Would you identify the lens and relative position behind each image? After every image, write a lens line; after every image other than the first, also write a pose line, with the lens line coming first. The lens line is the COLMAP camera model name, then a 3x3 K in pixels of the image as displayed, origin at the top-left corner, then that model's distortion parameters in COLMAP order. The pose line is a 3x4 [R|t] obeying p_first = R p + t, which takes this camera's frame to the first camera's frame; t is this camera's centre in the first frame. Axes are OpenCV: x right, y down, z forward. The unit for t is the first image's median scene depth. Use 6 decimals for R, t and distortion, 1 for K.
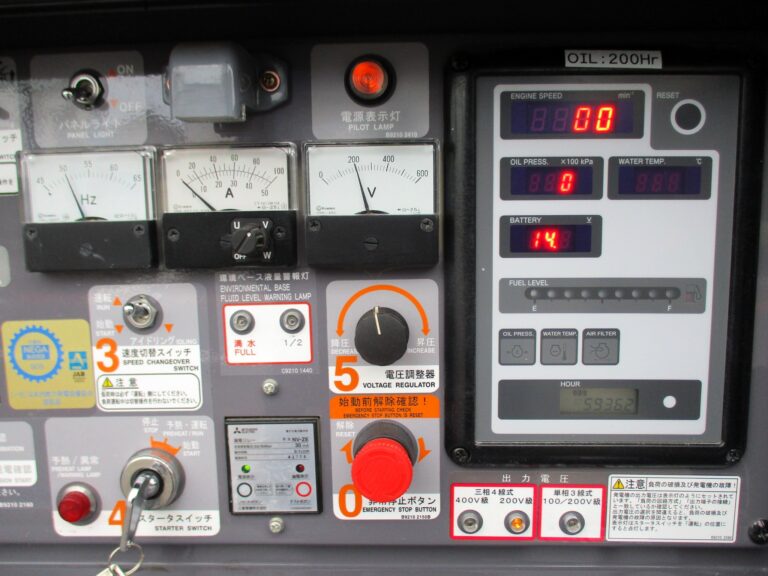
lens RADIAL K [[628.0, 0, 384.0], [0, 628.0, 288.0], [0, 0, 1]] dist [-0.037959, 0.007507]
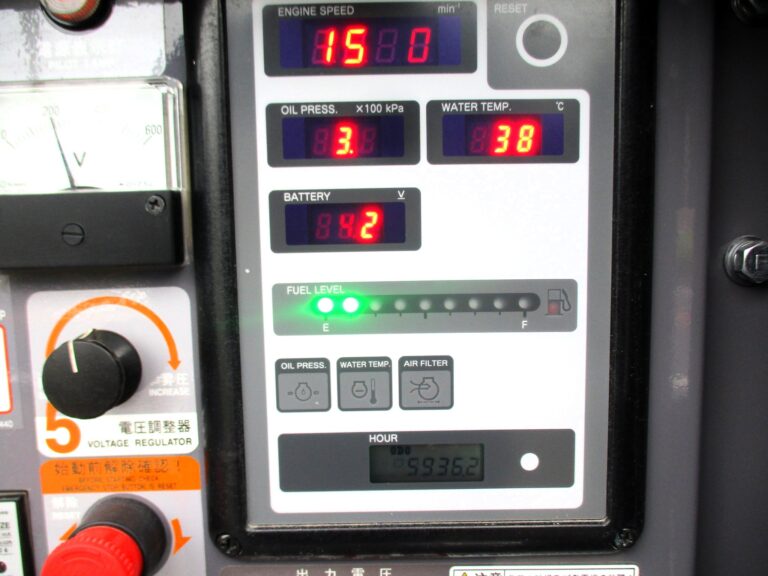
lens RADIAL K [[628.0, 0, 384.0], [0, 628.0, 288.0], [0, 0, 1]] dist [-0.037959, 0.007507]
pose [[0.999007, -0.015243, 0.041859, 0.271412], [0.016013, 0.999708, -0.018103, 0.003000], [-0.041571, 0.018756, 0.998959, 0.317870]]
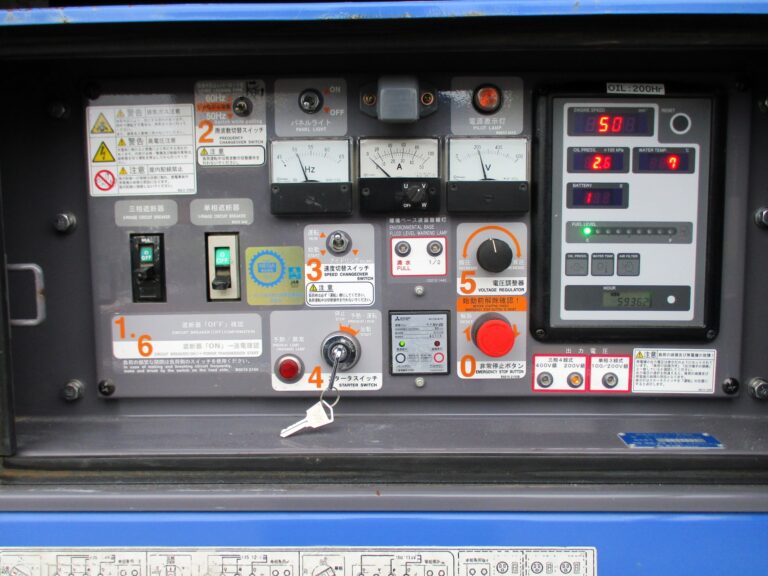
lens RADIAL K [[628.0, 0, 384.0], [0, 628.0, 288.0], [0, 0, 1]] dist [-0.037959, 0.007507]
pose [[0.999840, 0.010215, 0.014683, -0.302993], [-0.009604, 0.999109, -0.041106, 0.224240], [-0.015090, 0.040958, 0.999047, -0.590235]]
